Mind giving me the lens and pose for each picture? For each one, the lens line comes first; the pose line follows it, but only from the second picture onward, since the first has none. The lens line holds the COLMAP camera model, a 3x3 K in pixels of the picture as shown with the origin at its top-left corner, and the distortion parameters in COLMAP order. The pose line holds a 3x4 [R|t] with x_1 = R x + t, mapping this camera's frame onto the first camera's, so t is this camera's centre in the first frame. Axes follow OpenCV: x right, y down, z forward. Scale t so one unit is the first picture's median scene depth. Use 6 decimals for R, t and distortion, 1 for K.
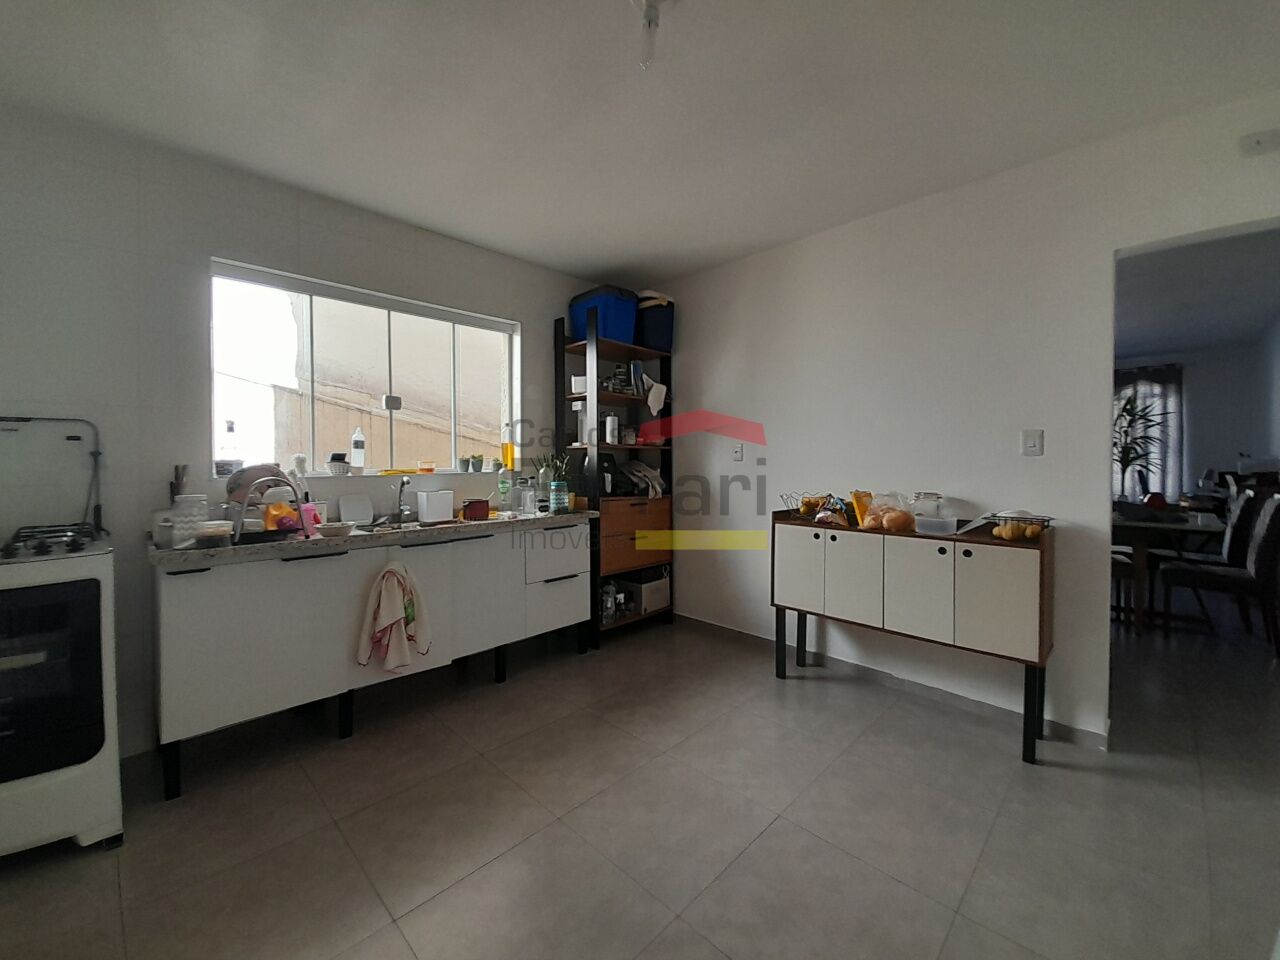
lens RADIAL K [[522.9, 0, 639.4], [0, 522.9, 466.6], [0, 0, 1]] dist [-0.003207, -0.000564]
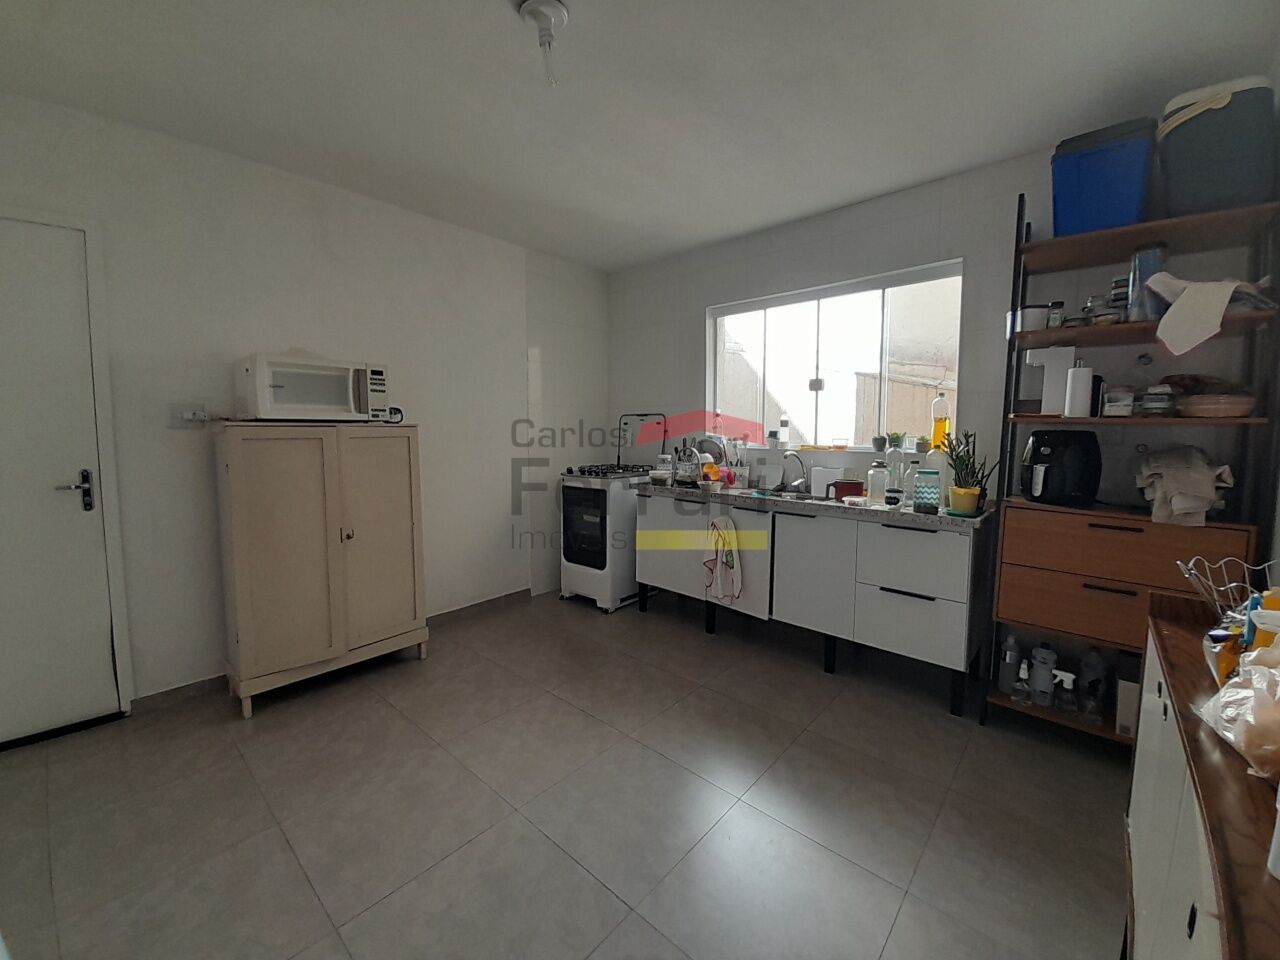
lens RADIAL K [[499.5, 0, 647.4], [0, 499.5, 464.3], [0, 0, 1]] dist [0.012515, -0.012851]
pose [[0.046187, 0.074557, -0.996147, 0.477577], [-0.017875, 0.997113, 0.073800, -0.021861], [0.998773, 0.014398, 0.047387, 0.494793]]
